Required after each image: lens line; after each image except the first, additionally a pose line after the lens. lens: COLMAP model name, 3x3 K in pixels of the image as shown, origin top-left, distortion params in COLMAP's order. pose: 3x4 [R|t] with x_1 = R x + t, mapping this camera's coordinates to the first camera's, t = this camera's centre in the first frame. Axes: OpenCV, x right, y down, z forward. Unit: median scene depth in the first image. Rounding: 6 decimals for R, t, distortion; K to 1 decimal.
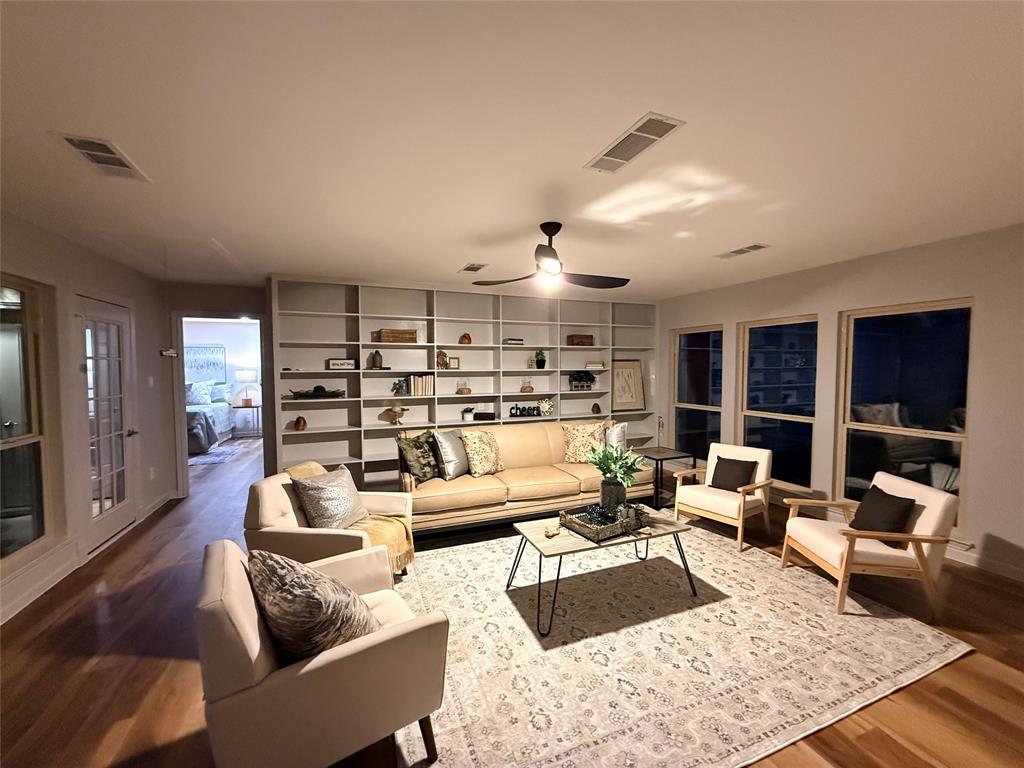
lens RADIAL K [[407.0, 0, 511.9], [0, 407.0, 386.1], [0, 0, 1]] dist [0.000322, 0.000145]
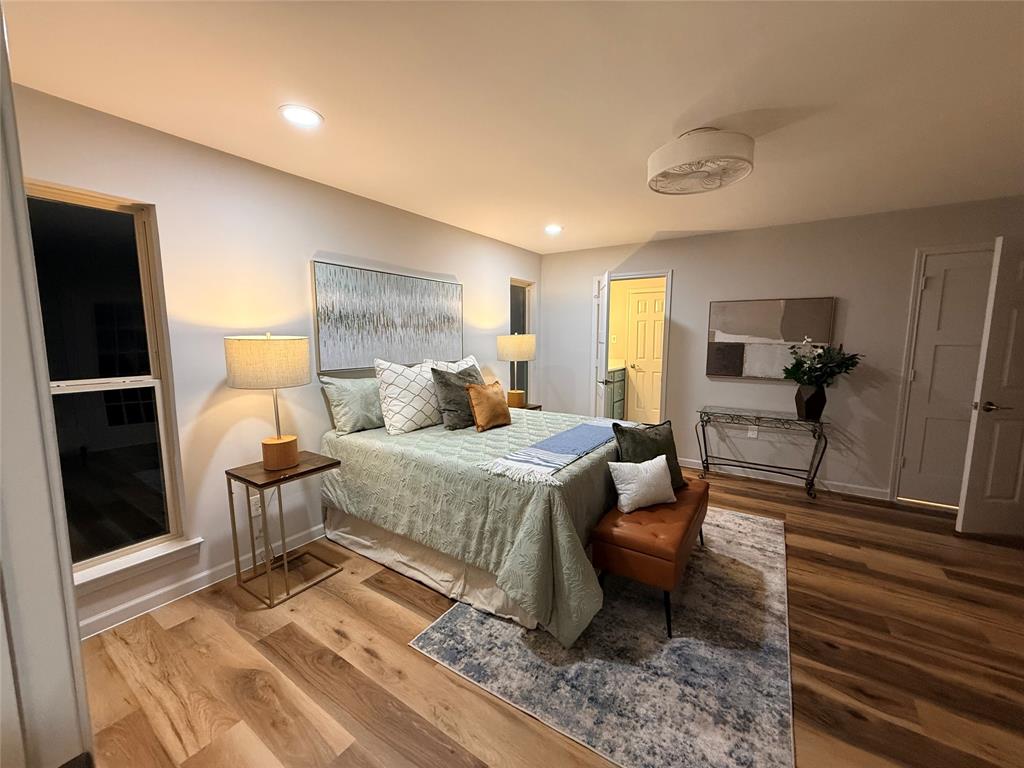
lens RADIAL K [[407.0, 0, 511.9], [0, 407.0, 386.1], [0, 0, 1]] dist [0.000322, 0.000145]
pose [[0.823612, -0.066745, 0.563213, -0.946160], [0.022872, 0.996152, 0.084604, -0.019363], [-0.566692, -0.056799, 0.821969, 0.598213]]
